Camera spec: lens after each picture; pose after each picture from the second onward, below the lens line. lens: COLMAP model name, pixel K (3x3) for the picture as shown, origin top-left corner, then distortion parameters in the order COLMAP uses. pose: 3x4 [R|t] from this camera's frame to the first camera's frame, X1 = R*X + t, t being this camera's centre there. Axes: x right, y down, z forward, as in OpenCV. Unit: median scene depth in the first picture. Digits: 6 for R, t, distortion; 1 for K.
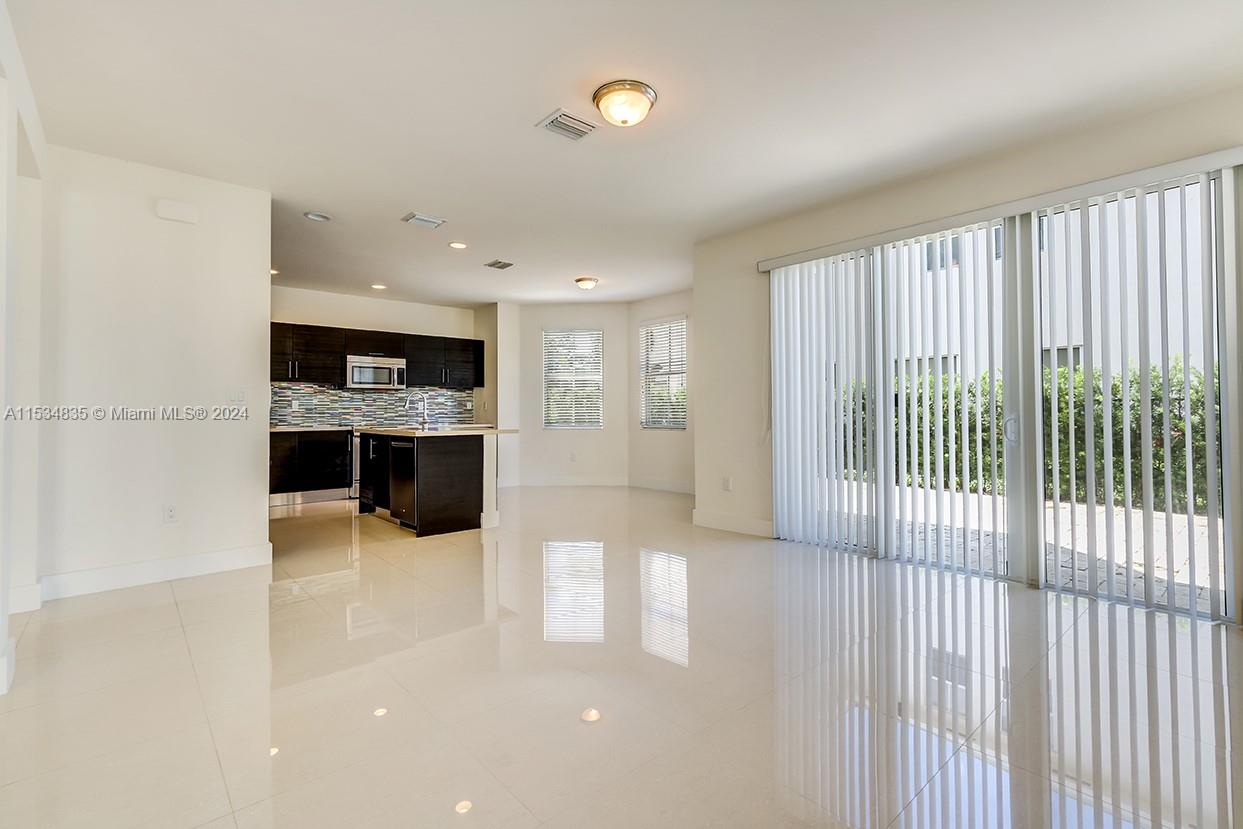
lens RADIAL K [[571.6, 0, 621.3], [0, 571.6, 410.7], [0, 0, 1]] dist [0.000167, 0.000011]
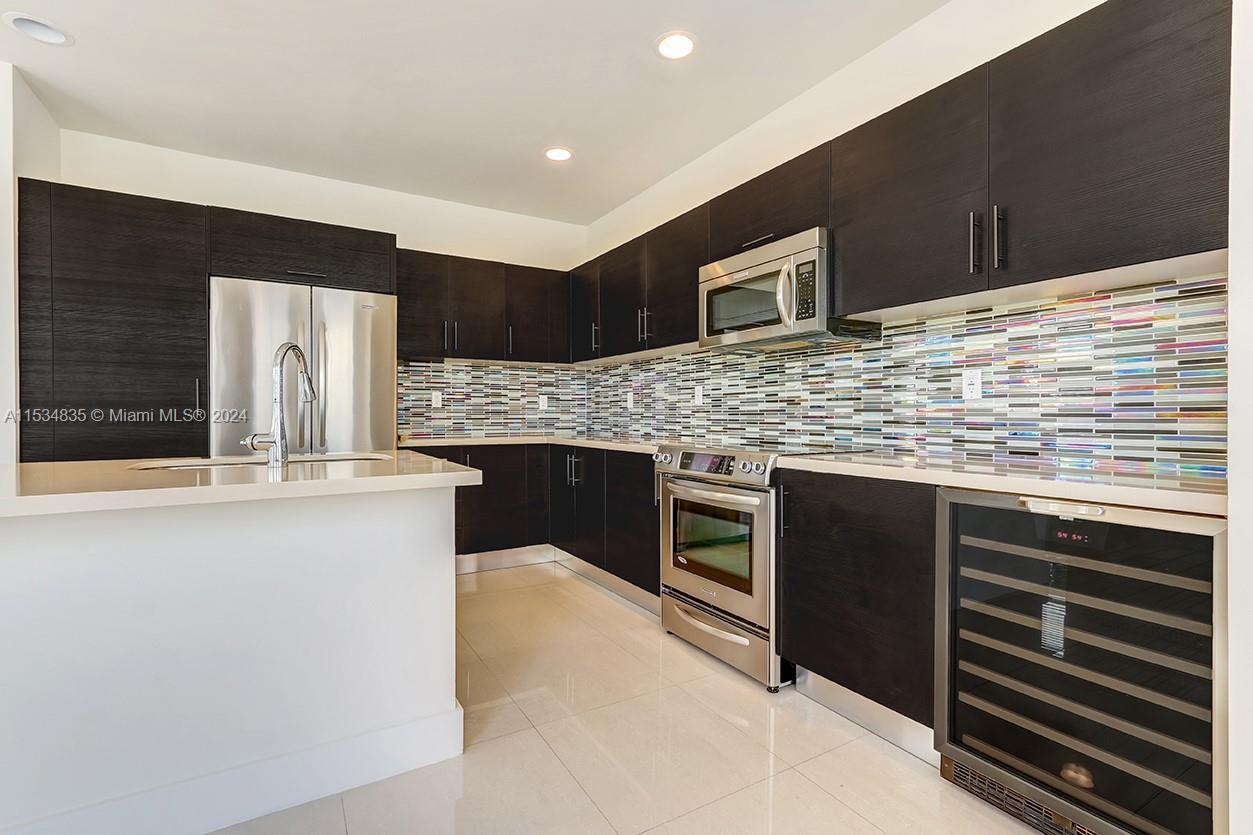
lens RADIAL K [[576.2, 0, 626.2], [0, 576.2, 414.8], [0, 0, 1]] dist [0.000167, 0.000011]
pose [[-0.186476, 0.007673, -0.982430, -0.070164], [0.007341, 0.999952, 0.006416, 0.002762], [0.982432, -0.006015, -0.186523, 0.956013]]
